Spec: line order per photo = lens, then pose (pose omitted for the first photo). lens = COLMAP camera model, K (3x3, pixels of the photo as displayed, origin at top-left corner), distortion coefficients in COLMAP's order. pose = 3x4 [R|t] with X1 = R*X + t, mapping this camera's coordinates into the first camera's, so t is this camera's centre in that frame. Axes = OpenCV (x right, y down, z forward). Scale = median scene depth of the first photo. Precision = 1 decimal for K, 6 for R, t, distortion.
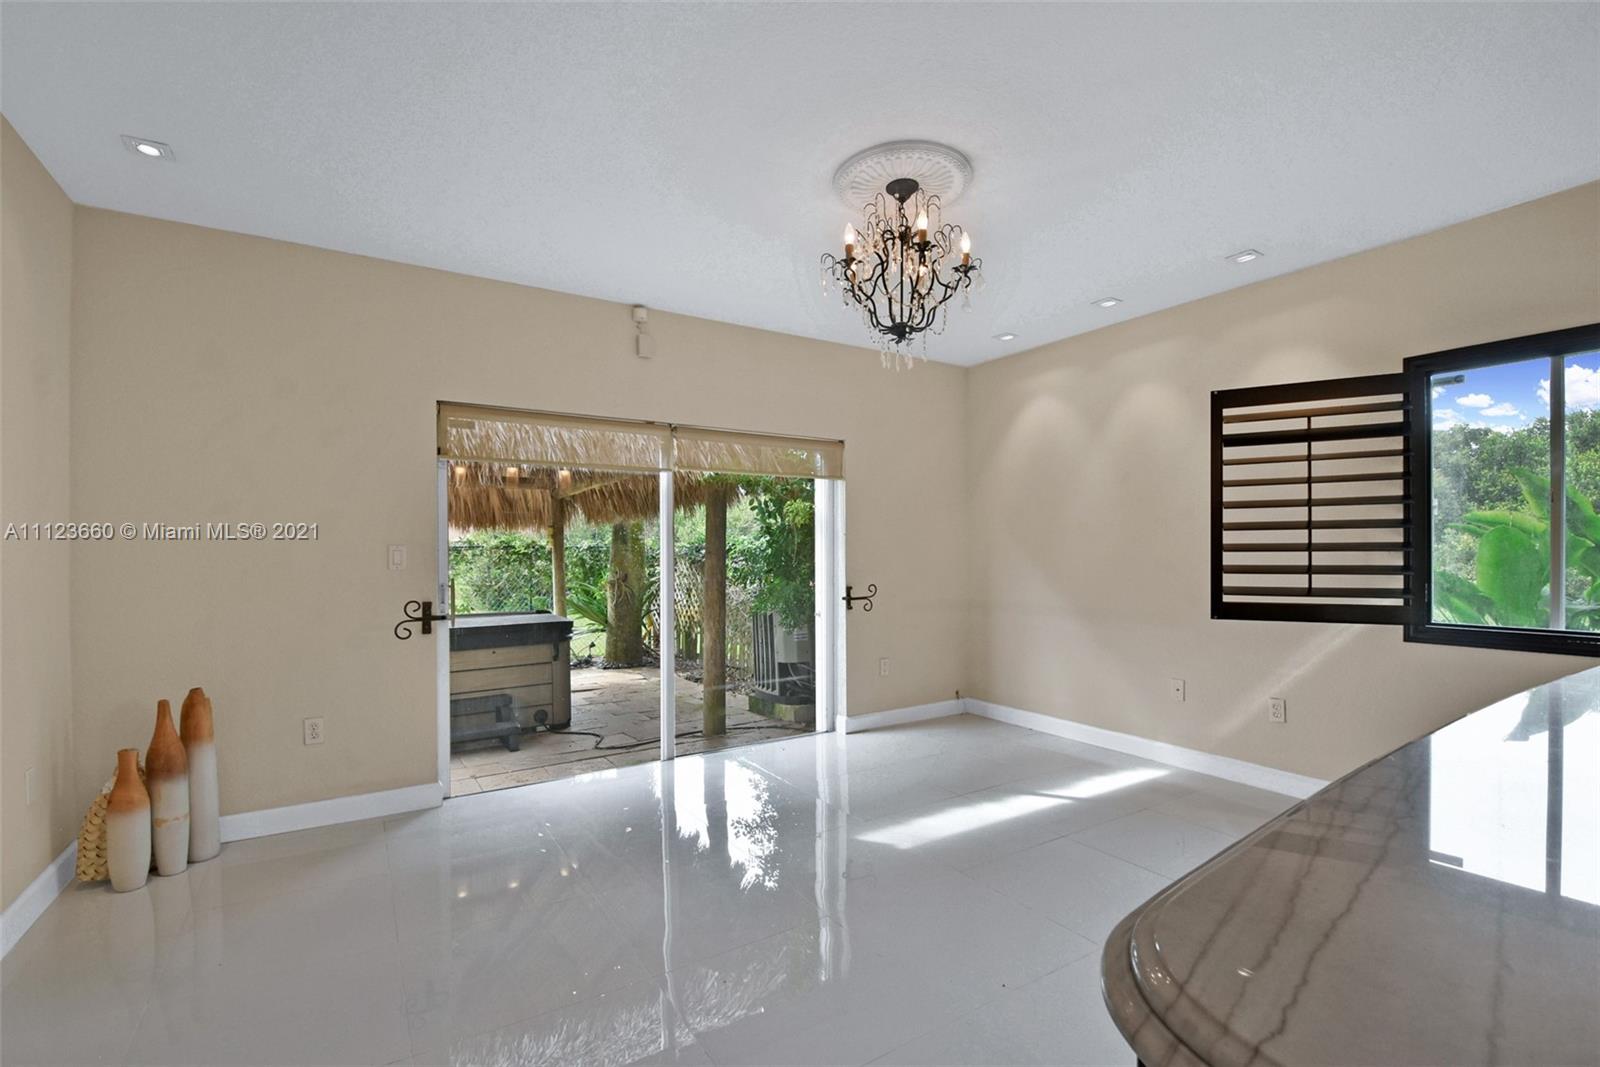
lens RADIAL K [[703.4, 0, 807.6], [0, 703.4, 558.8], [0, 0, 1]] dist [0.015820, -0.022676]
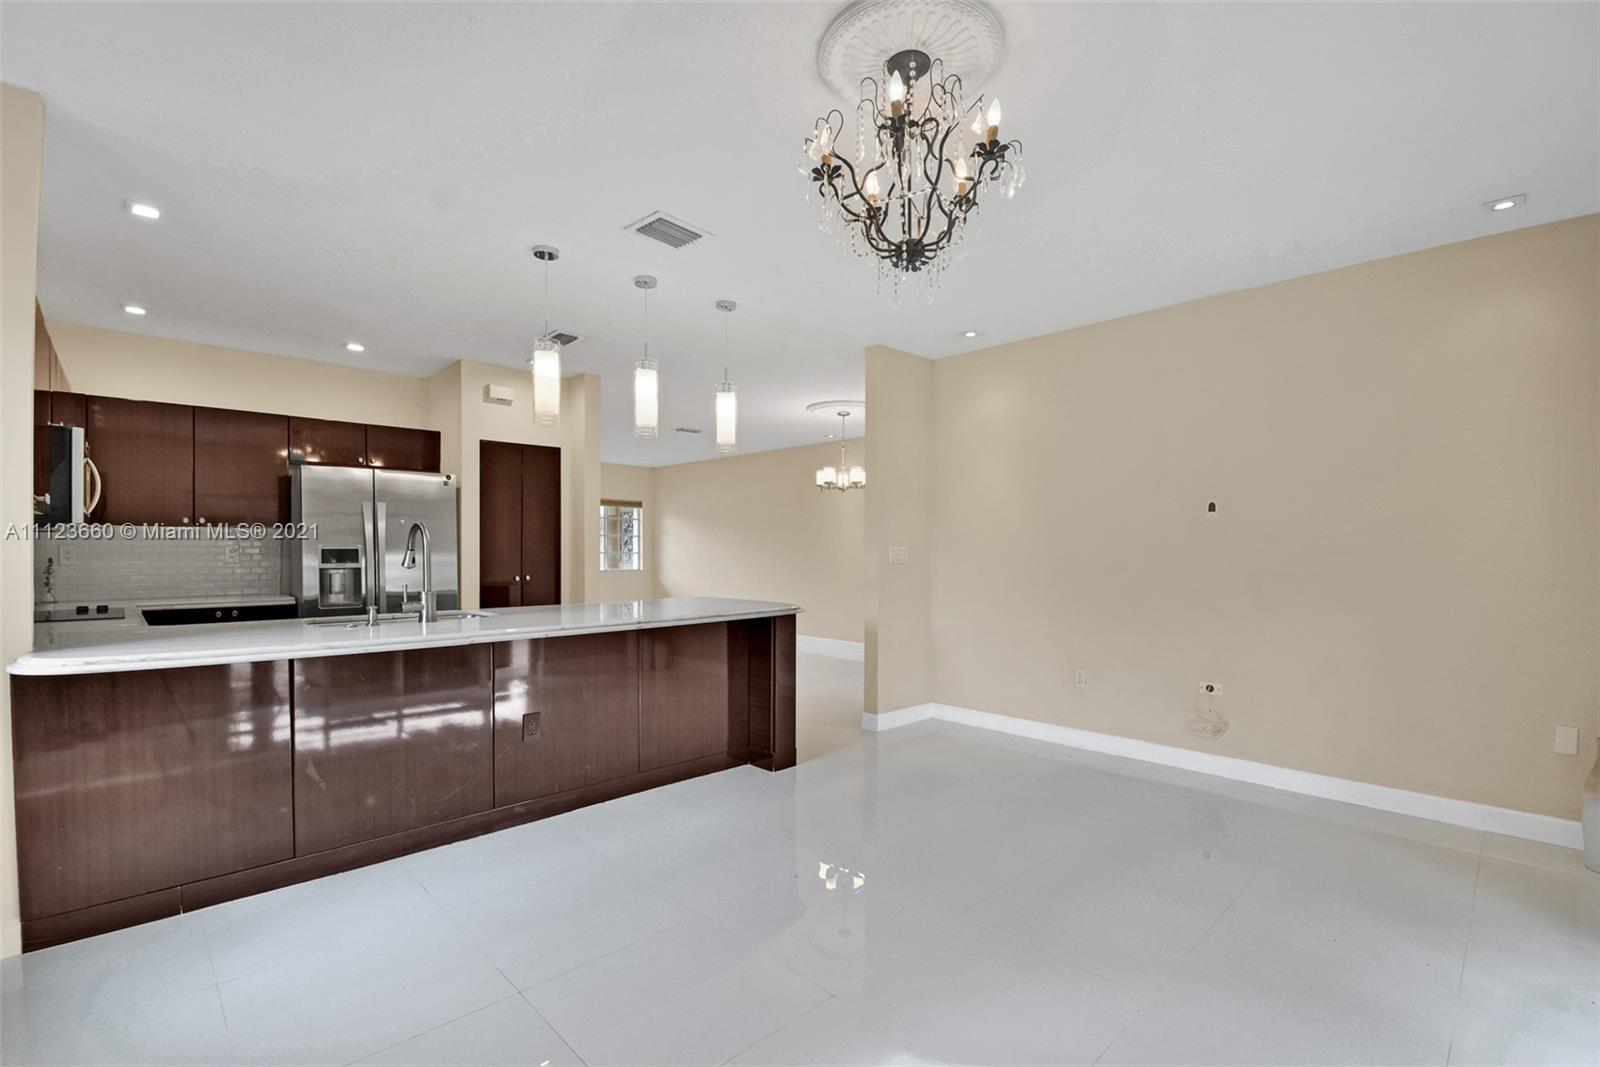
lens RADIAL K [[703.4, 0, 807.6], [0, 703.4, 558.8], [0, 0, 1]] dist [0.015820, -0.022676]
pose [[-0.979412, 0.003688, -0.201839, 0.248392], [0.000069, 0.999839, 0.017931, -0.008190], [0.201873, 0.017548, -0.979255, 1.087898]]
